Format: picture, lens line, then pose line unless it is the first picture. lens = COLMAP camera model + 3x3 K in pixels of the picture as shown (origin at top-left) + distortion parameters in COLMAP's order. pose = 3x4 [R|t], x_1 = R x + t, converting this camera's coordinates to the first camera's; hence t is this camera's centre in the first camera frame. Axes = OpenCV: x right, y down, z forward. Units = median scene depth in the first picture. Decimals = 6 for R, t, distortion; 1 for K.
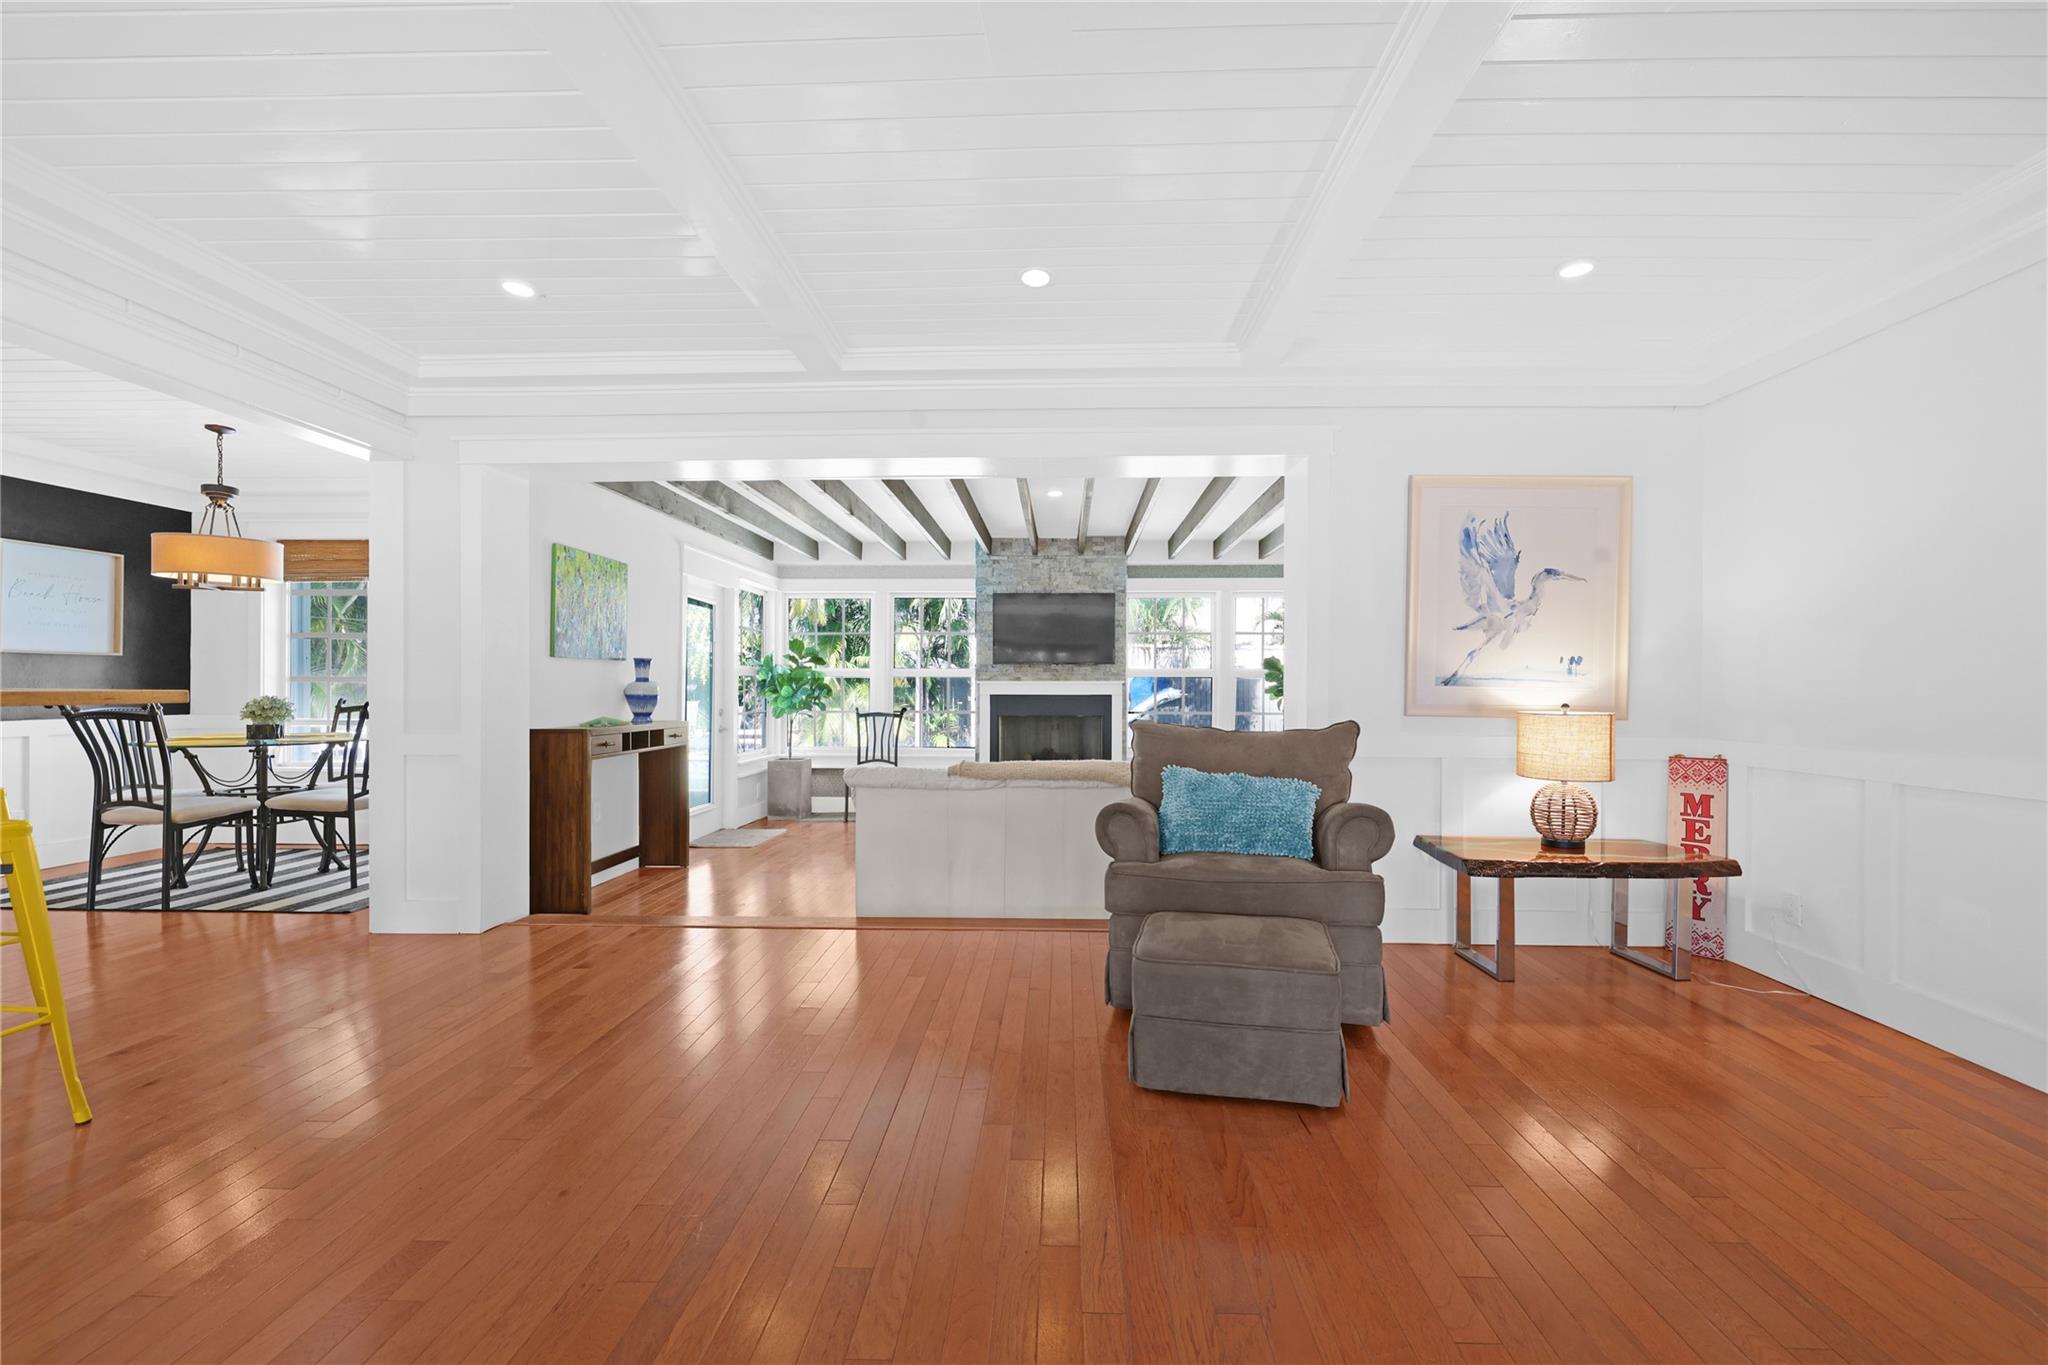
lens RADIAL K [[891.1, 0, 1018.0], [0, 891.1, 688.9], [0, 0, 1]] dist [0.001423, 0.000366]
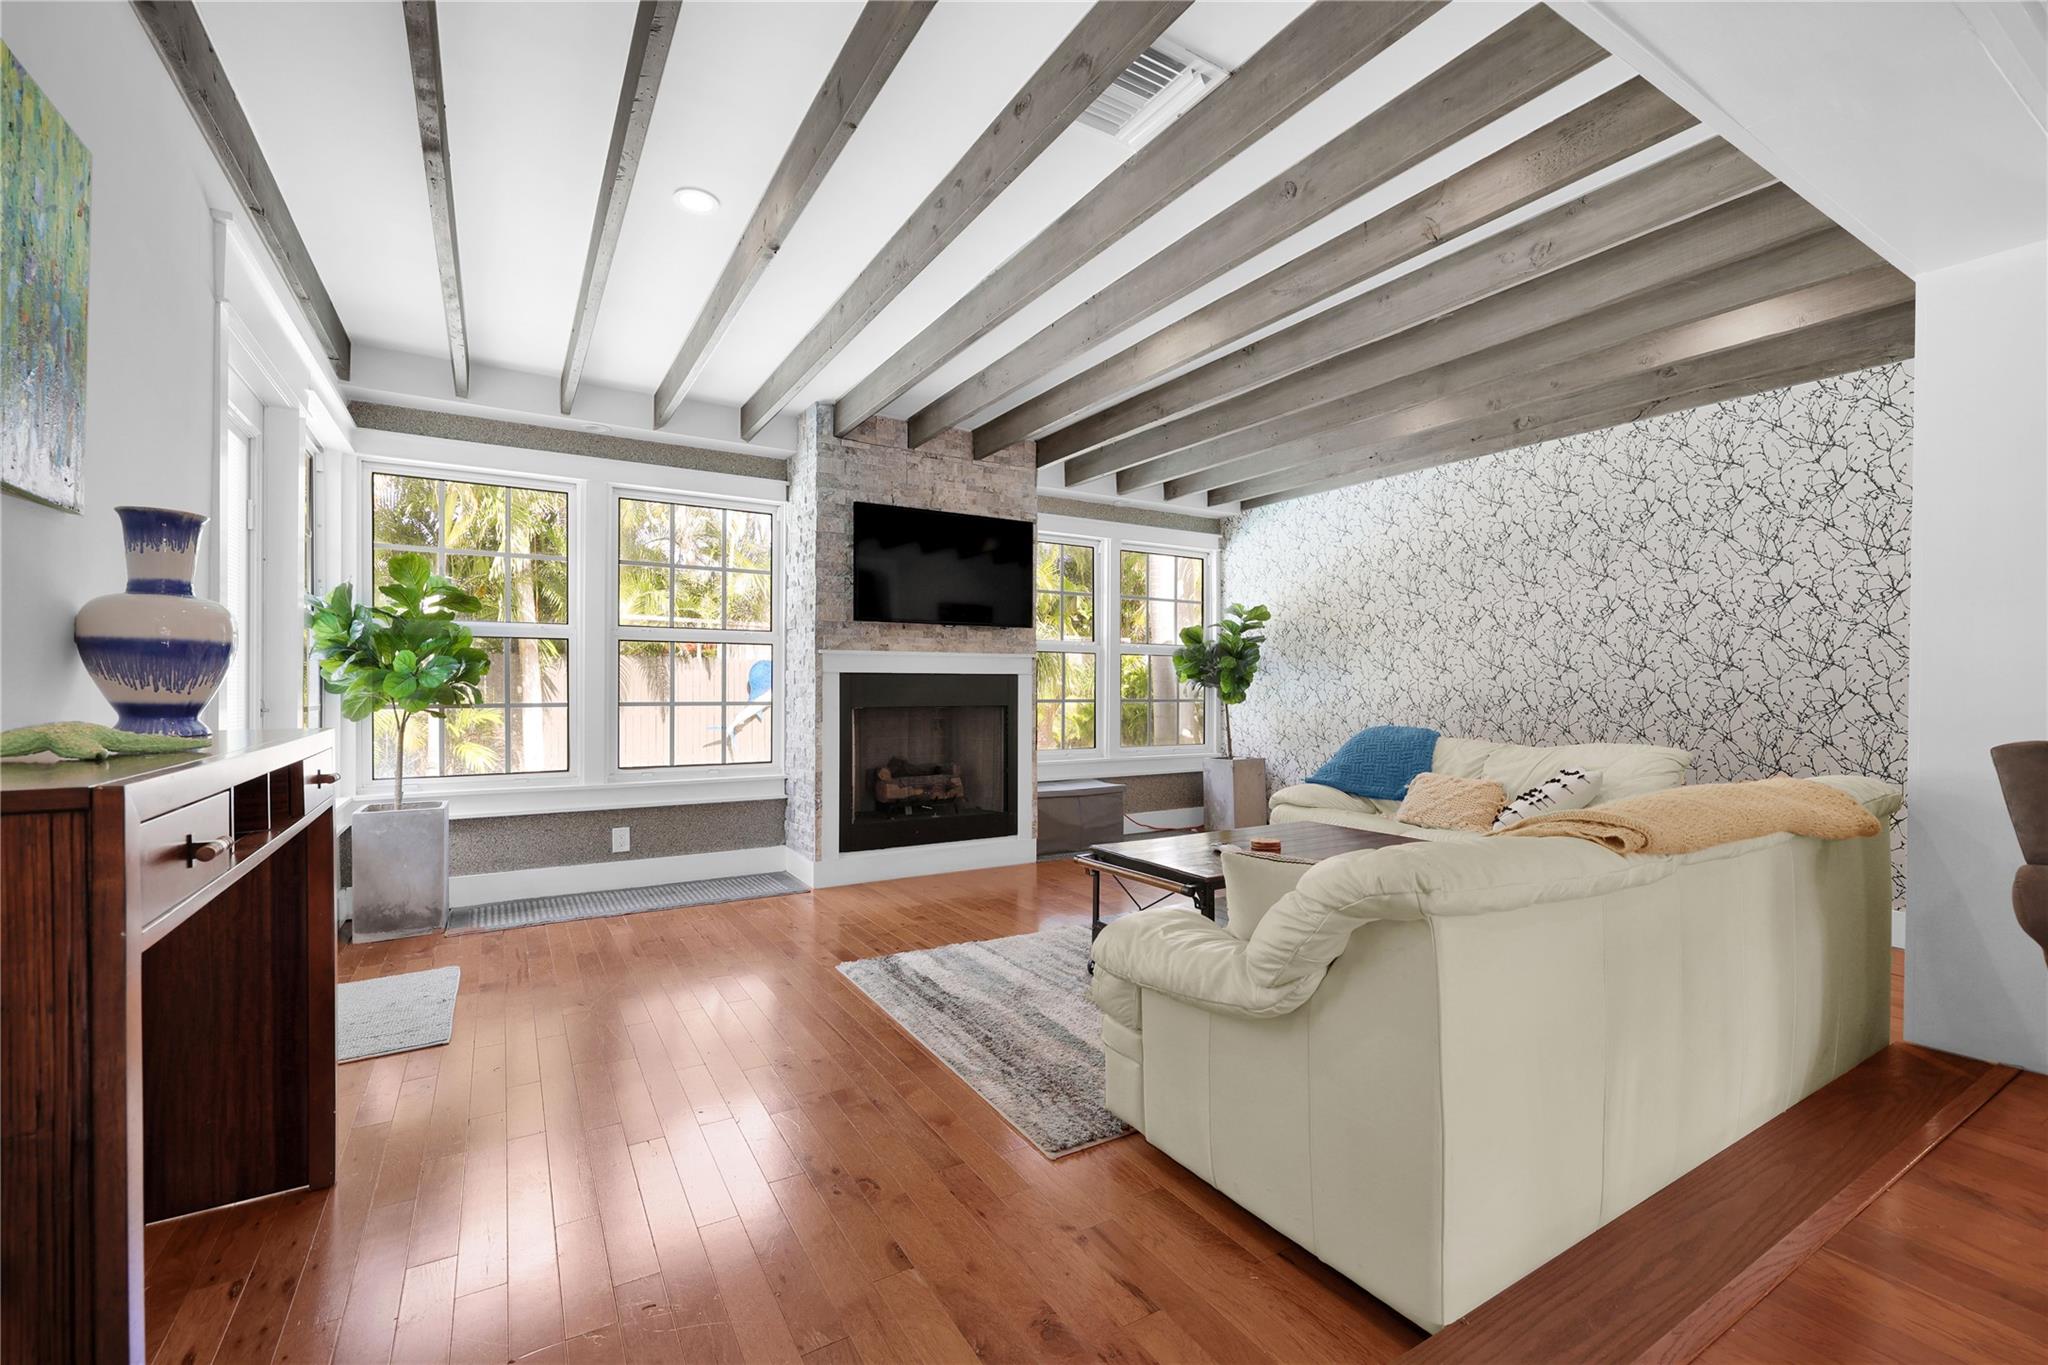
lens RADIAL K [[879.5, 0, 1017.9], [0, 879.5, 691.3], [0, 0, 1]] dist [0.032114, 0.000176]
pose [[0.836820, -0.002006, 0.547474, -0.255766], [-0.001345, 0.999983, 0.005719, 0.015144], [-0.547476, -0.005522, 0.836803, 0.444602]]
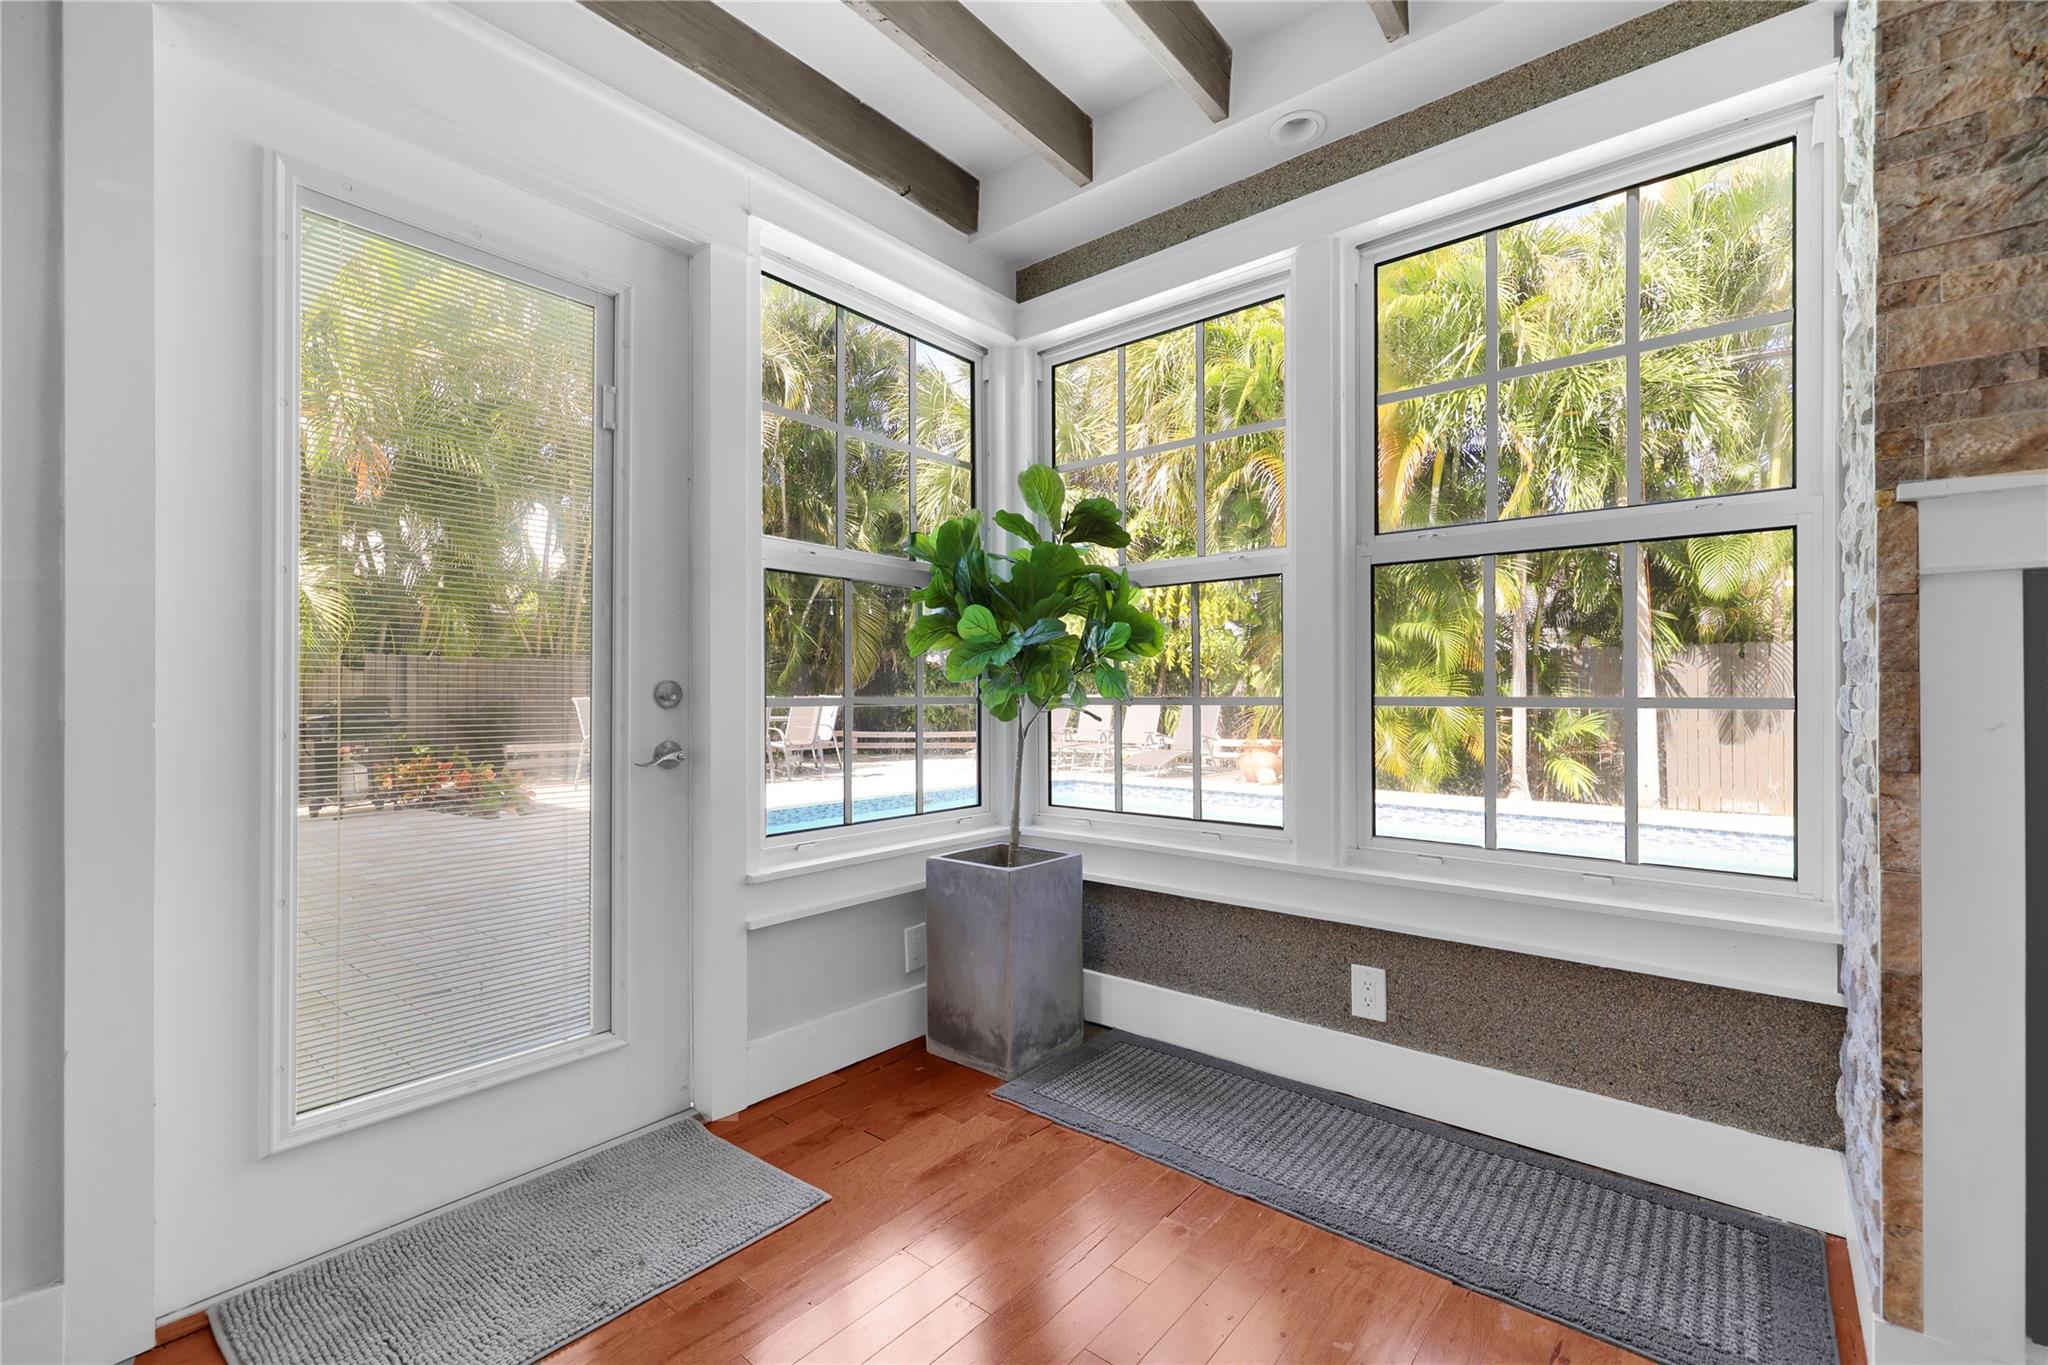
lens RADIAL K [[891.1, 0, 1018.0], [0, 891.1, 688.9], [0, 0, 1]] dist [0.001423, 0.000366]
pose [[0.807201, -0.004581, -0.590259, -0.077081], [-0.000436, 0.999965, -0.008356, 0.026218], [0.590277, 0.007002, 0.807170, 0.797952]]
